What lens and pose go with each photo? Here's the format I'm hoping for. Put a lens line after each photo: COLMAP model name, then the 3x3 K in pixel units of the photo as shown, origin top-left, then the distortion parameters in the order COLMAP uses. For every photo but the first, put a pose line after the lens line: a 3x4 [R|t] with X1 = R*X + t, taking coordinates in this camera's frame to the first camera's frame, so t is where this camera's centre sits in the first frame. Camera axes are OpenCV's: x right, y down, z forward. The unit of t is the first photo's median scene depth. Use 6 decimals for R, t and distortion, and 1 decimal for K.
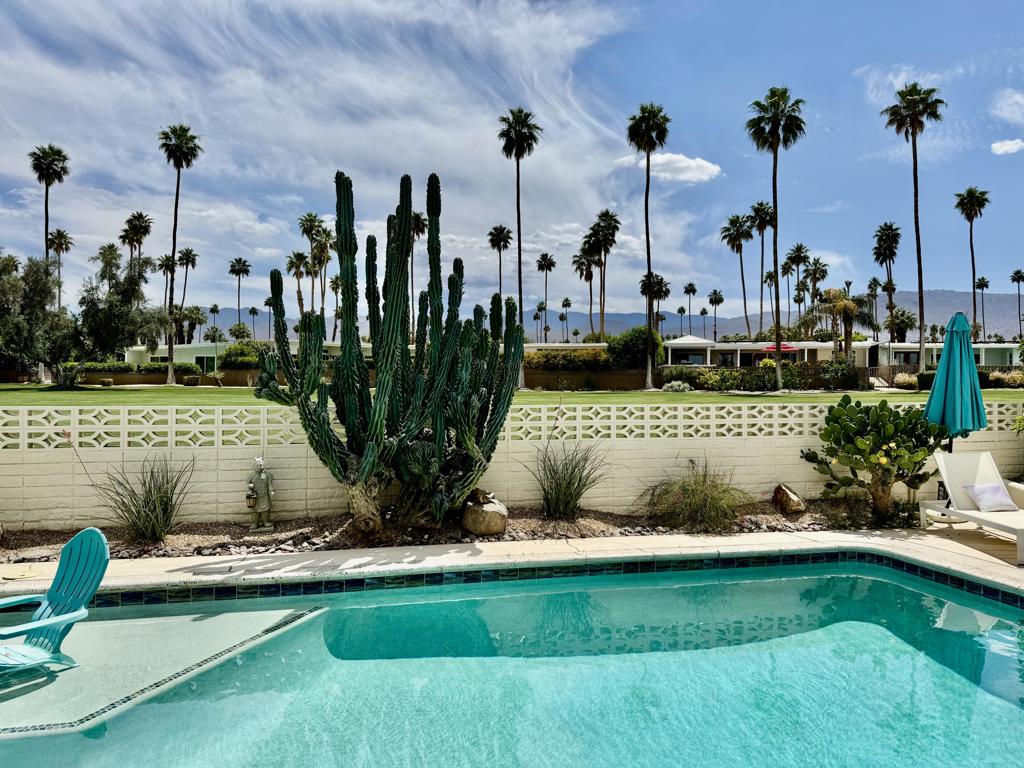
lens RADIAL K [[725.0, 0, 513.4], [0, 725.0, 394.1], [0, 0, 1]] dist [0.036971, -0.042796]
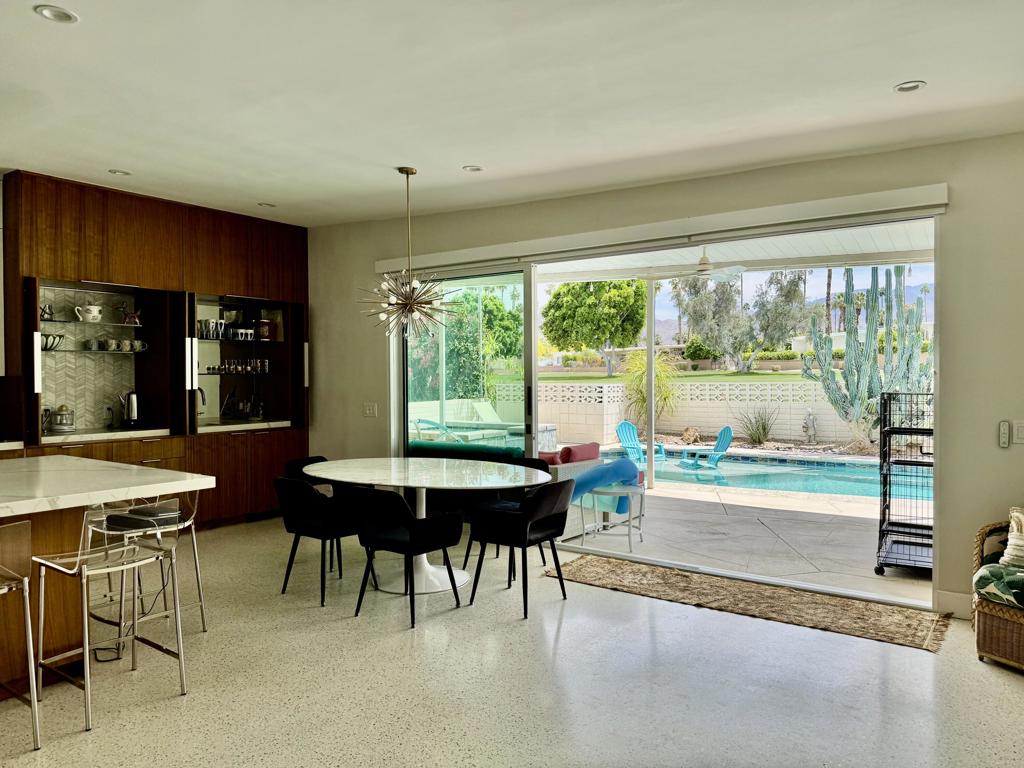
lens RADIAL K [[725.0, 0, 496.4], [0, 725.0, 385.2], [0, 0, 1]] dist [0.036971, -0.042796]
pose [[0.632960, 0.000719, -0.774184, 0.088986], [0.006912, 0.999954, 0.006579, 0.000580], [0.774153, -0.009515, 0.632927, -0.126557]]
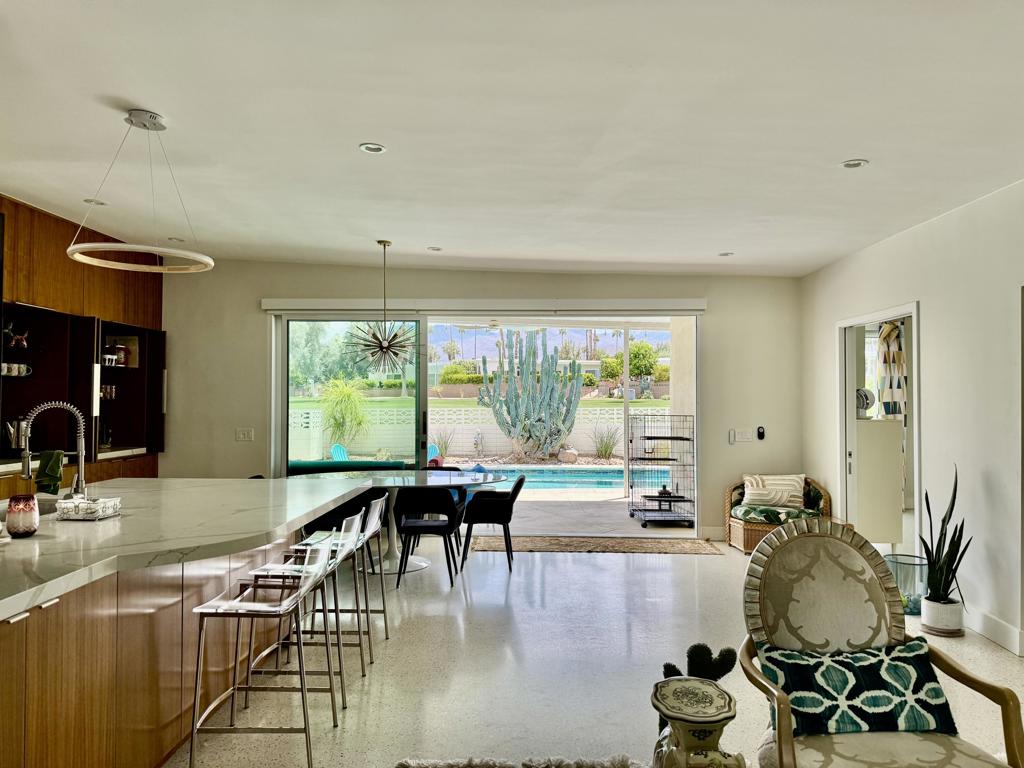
lens RADIAL K [[725.0, 0, 507.7], [0, 725.0, 380.2], [0, 0, 1]] dist [0.036971, -0.042796]
pose [[0.961477, -0.013396, -0.274560, 0.059422], [0.004625, 0.999459, -0.032570, 0.000004], [0.274848, 0.030046, 0.961018, -0.187282]]
